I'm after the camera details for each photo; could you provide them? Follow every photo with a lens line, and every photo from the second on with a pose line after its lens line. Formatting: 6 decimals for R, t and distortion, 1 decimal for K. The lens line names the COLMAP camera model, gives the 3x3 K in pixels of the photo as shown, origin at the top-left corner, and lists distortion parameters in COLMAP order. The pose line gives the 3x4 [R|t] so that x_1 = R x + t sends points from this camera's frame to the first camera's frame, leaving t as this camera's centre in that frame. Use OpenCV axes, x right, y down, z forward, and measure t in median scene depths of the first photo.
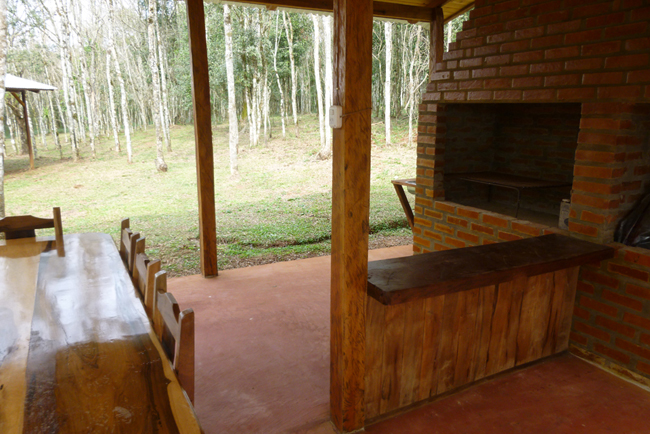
lens RADIAL K [[455.1, 0, 325.0], [0, 455.1, 217.0], [0, 0, 1]] dist [-0.007038, -0.005015]
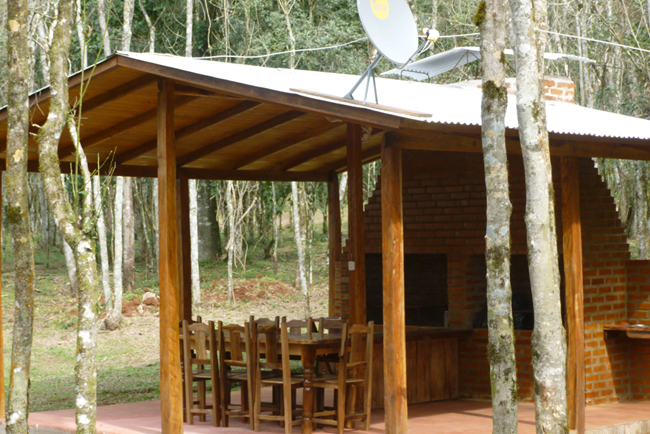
lens RADIAL K [[1605.9, 0, 325.0], [0, 1605.9, 217.0], [0, 0, 1]] dist [-0.371372, -0.001337]
pose [[0.932091, -0.017787, 0.361787, -2.108233], [0.103649, 0.970127, -0.219341, 0.917818], [-0.347078, 0.241944, 0.906091, -4.464796]]
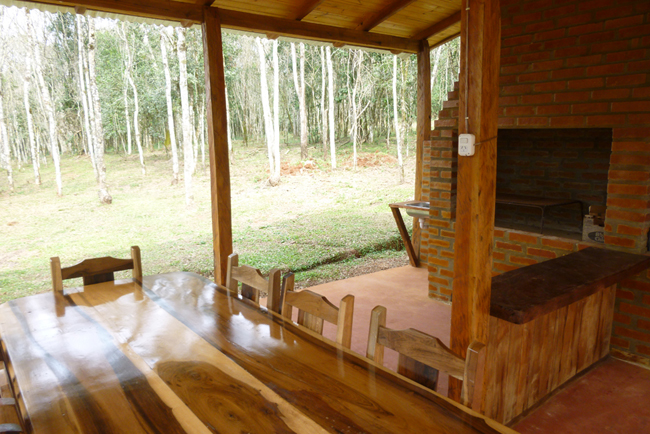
lens RADIAL K [[455.1, 0, 325.0], [0, 455.1, 217.0], [0, 0, 1]] dist [-0.007038, -0.005015]
pose [[0.986129, -0.042017, 0.160573, -0.303544], [0.050700, 0.997443, -0.050366, -0.012916], [-0.158046, 0.057808, 0.985738, 0.026393]]
